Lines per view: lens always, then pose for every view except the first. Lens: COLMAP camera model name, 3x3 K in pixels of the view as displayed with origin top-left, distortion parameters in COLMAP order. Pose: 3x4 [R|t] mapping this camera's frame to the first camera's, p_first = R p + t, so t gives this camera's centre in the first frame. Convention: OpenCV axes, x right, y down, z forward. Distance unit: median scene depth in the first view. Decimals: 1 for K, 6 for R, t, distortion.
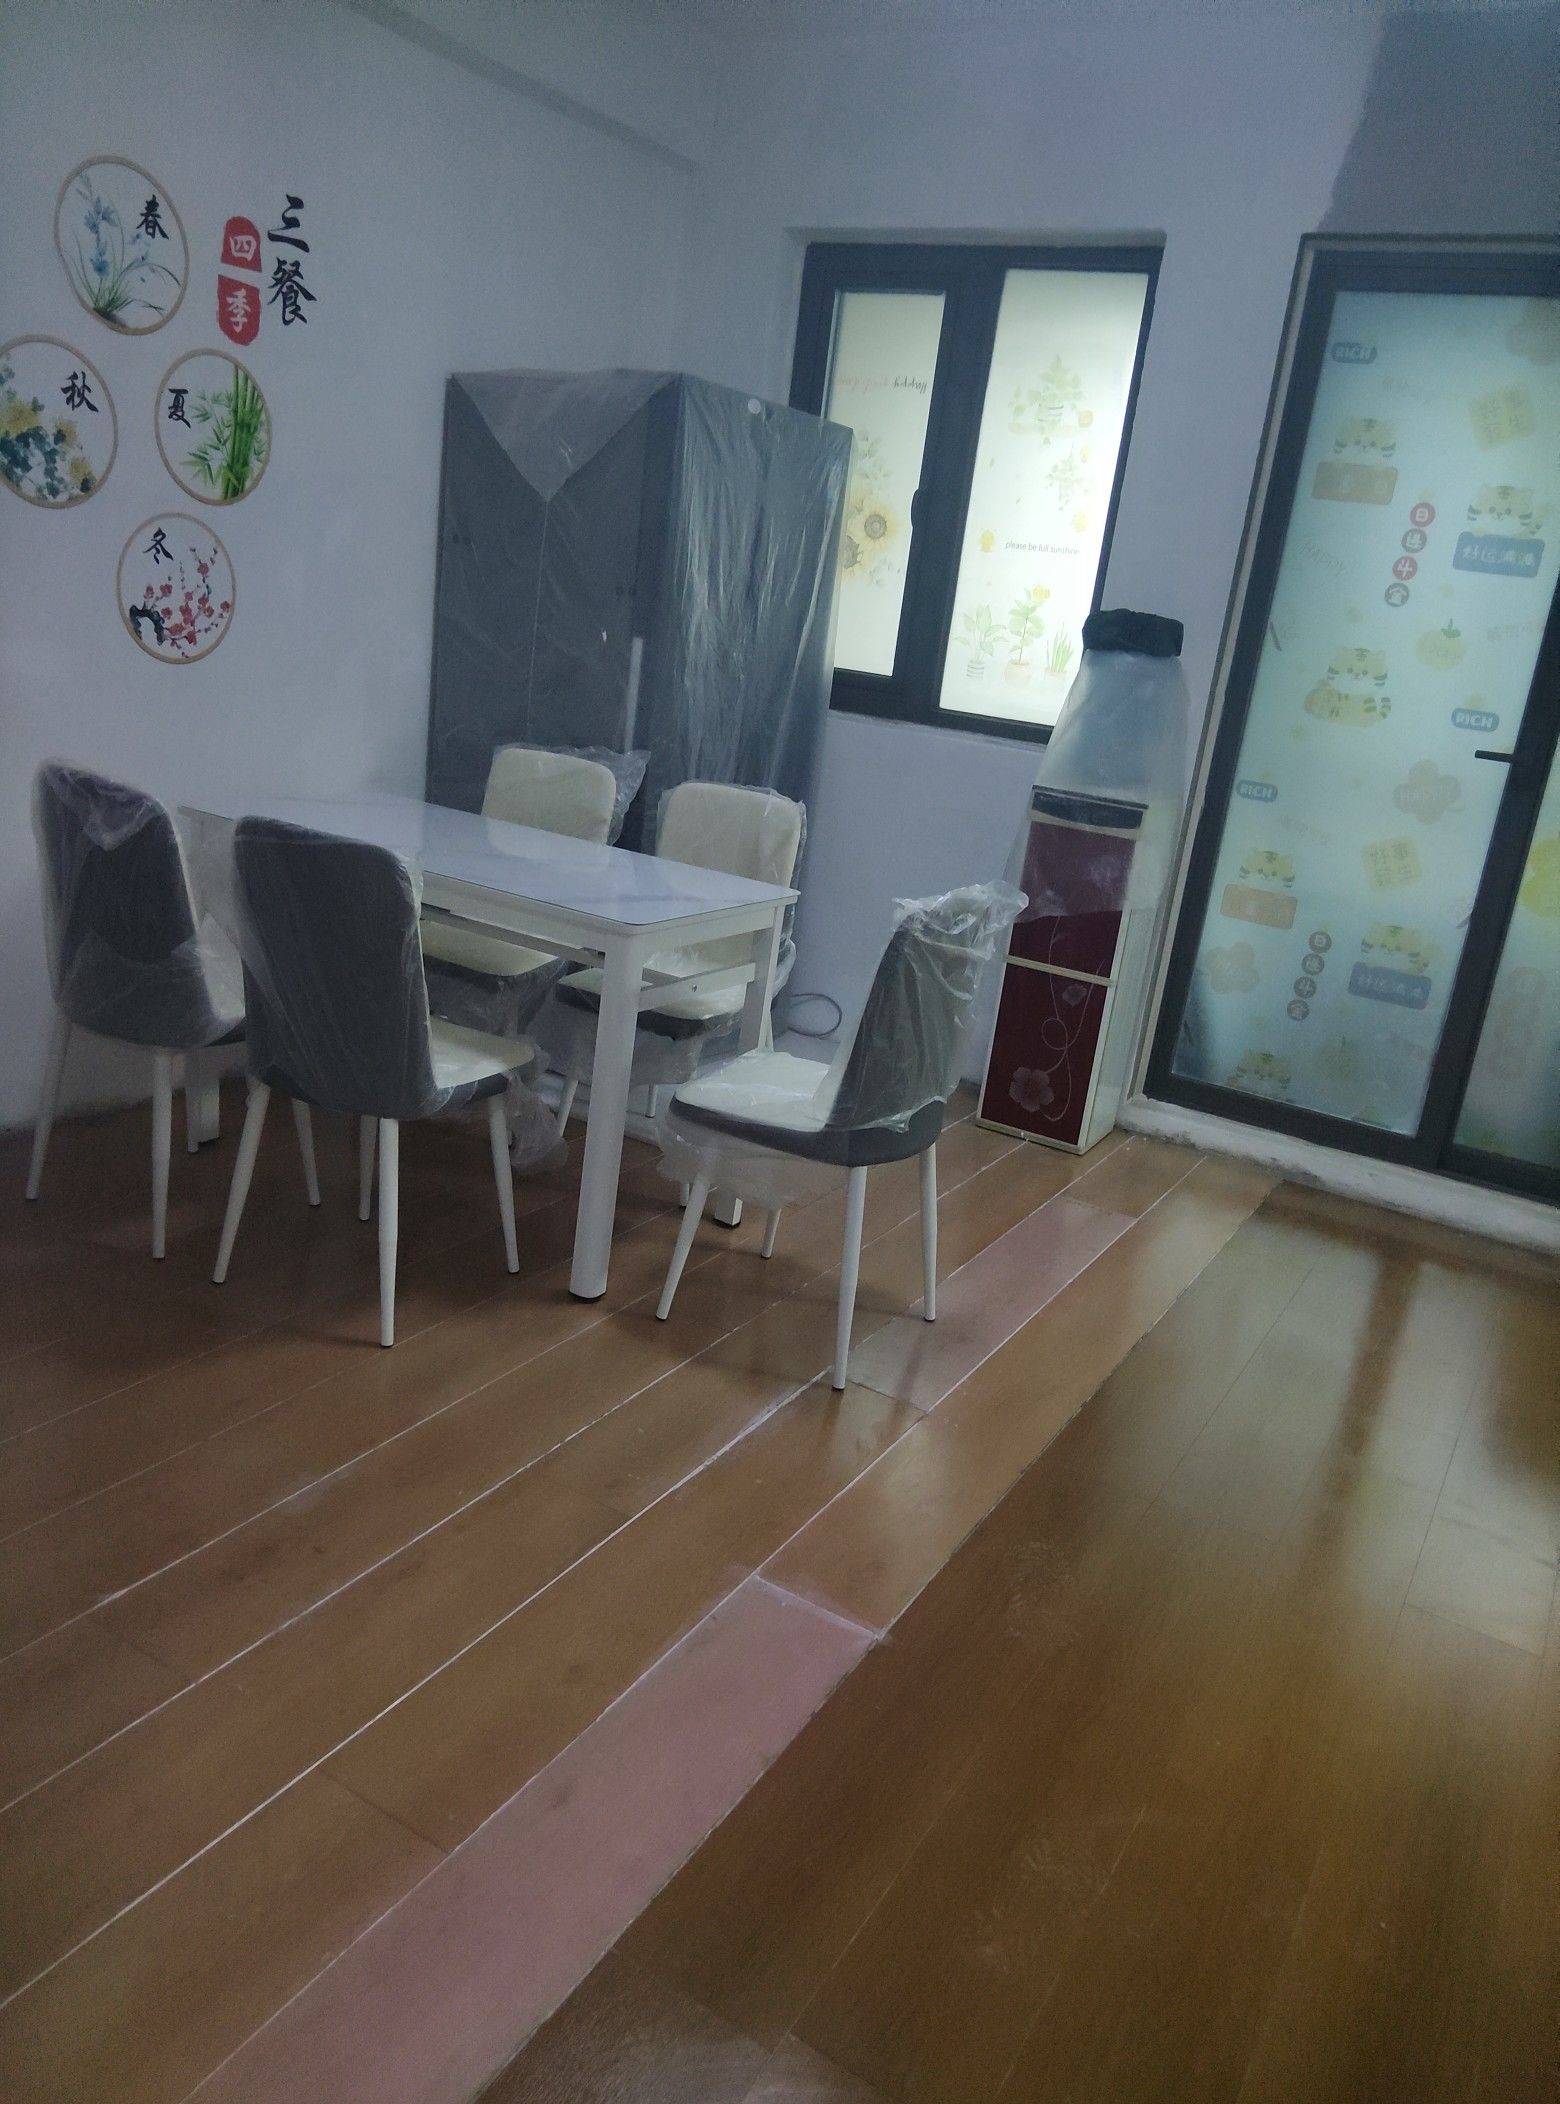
lens RADIAL K [[1556.9, 0, 783.4], [0, 1556.9, 1084.8], [0, 0, 1]] dist [0.063007, -0.076533]
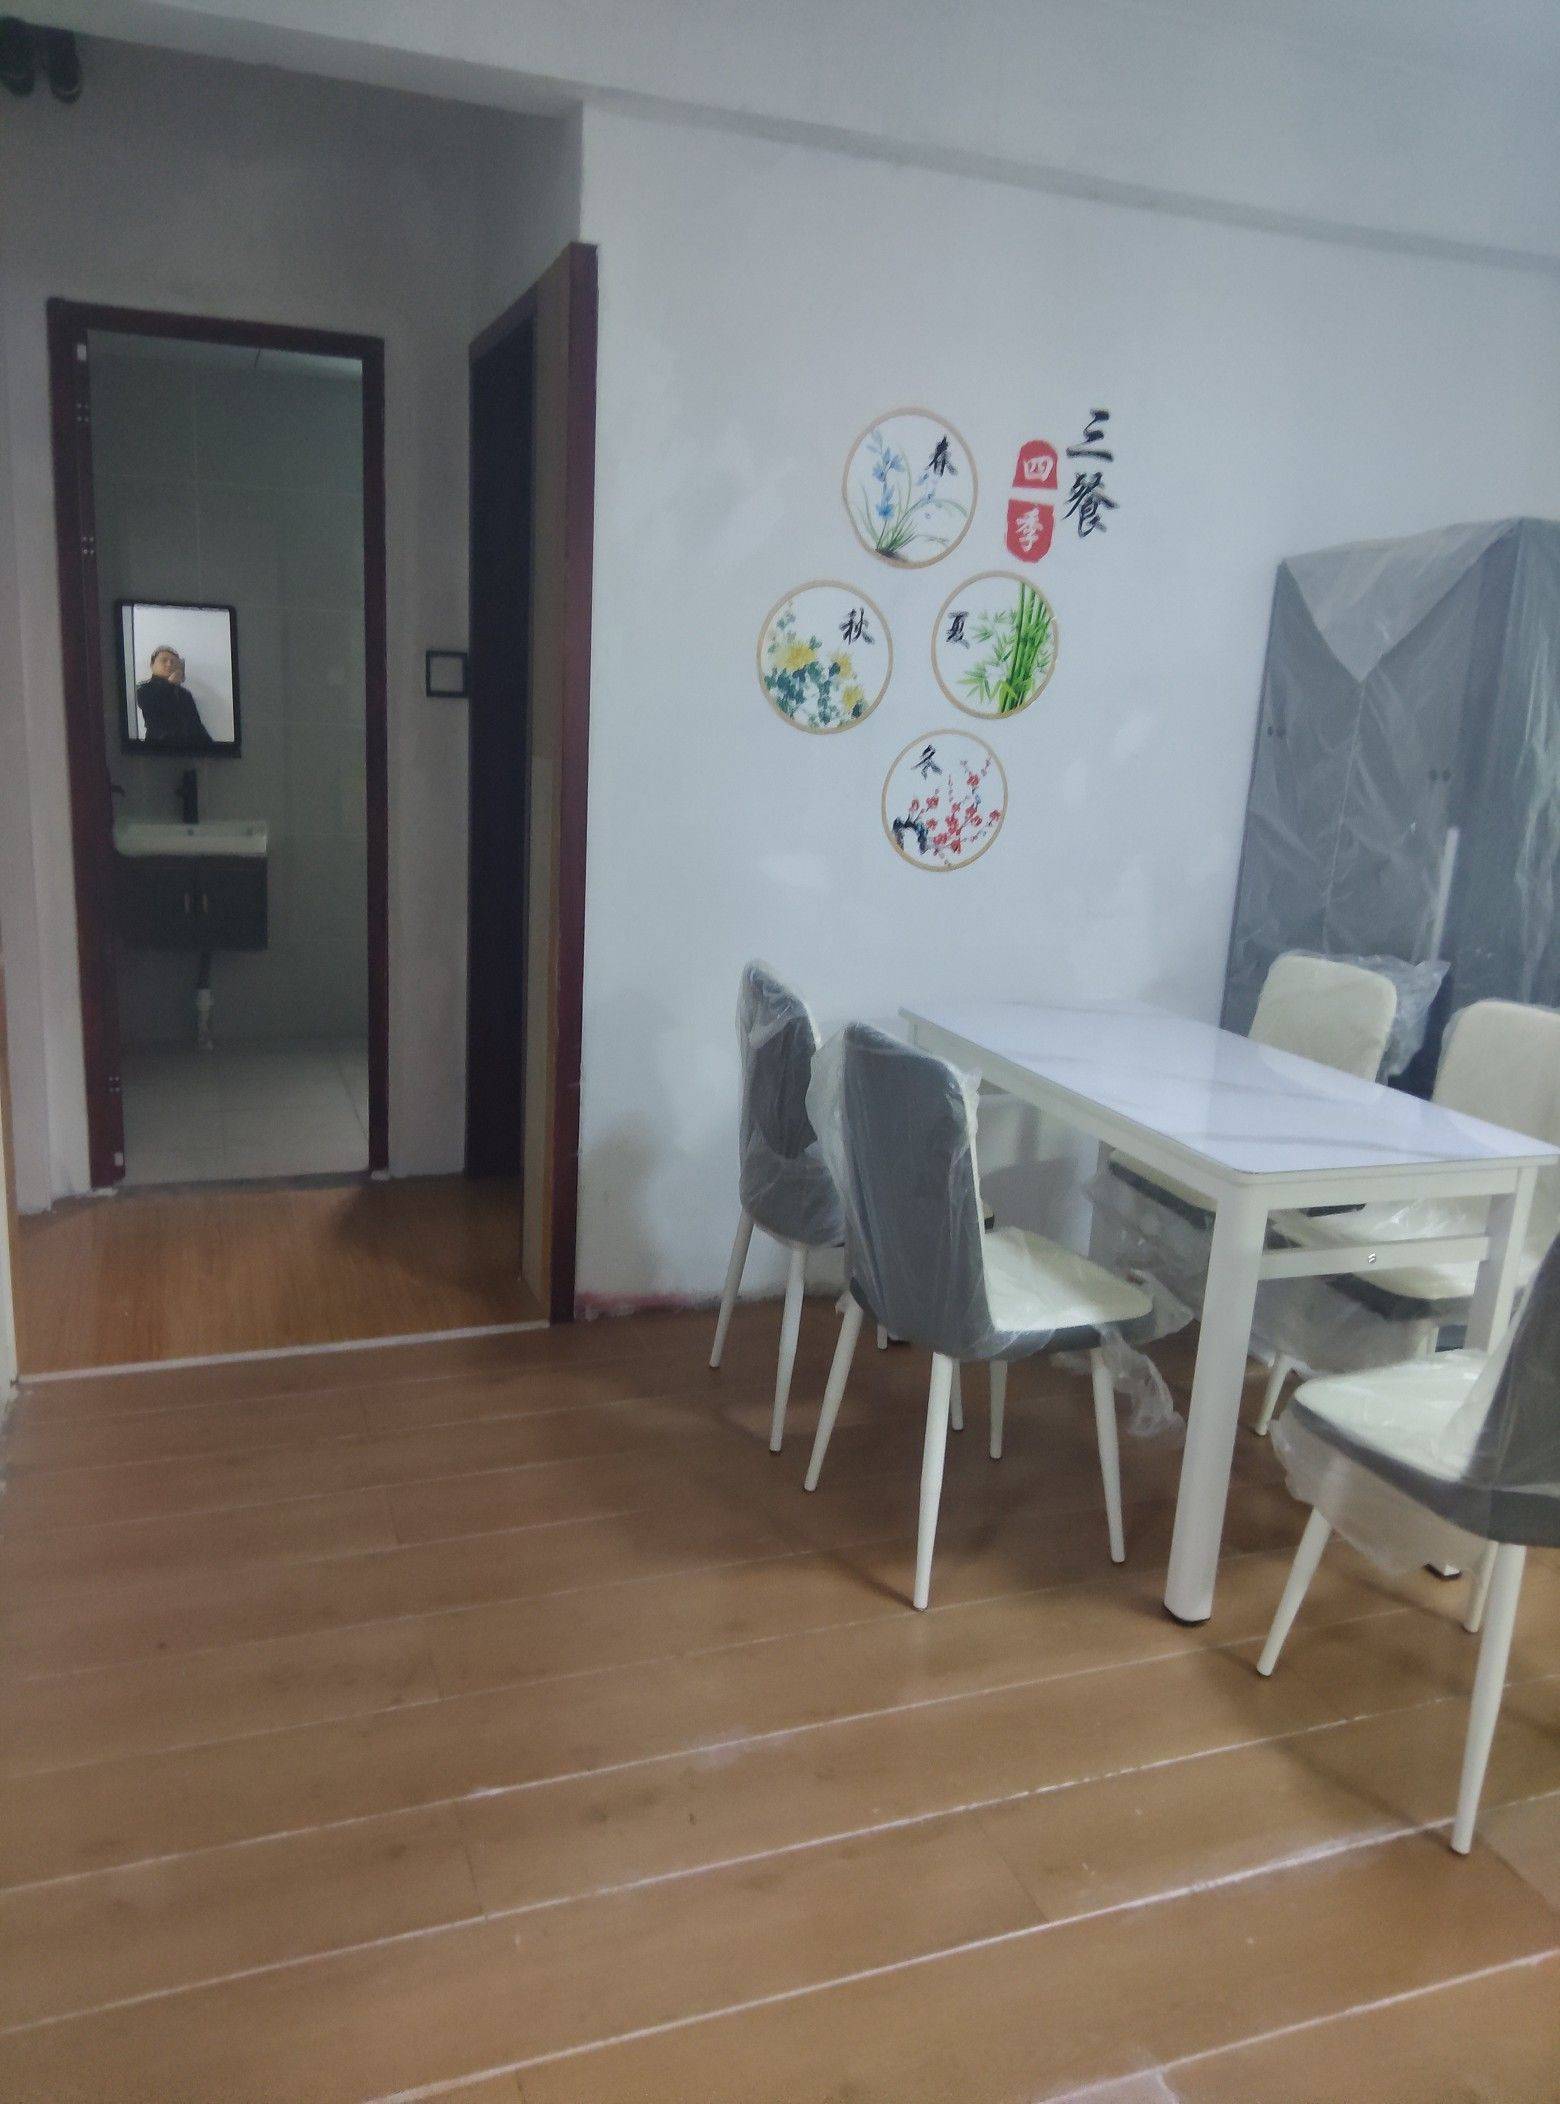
lens RADIAL K [[1556.9, 0, 783.4], [0, 1556.9, 1084.8], [0, 0, 1]] dist [0.063007, -0.076533]
pose [[0.771494, 0.073192, -0.632012, 0.196784], [-0.149920, 0.986302, -0.068786, -0.046907], [0.618321, 0.147819, 0.771900, 0.178055]]
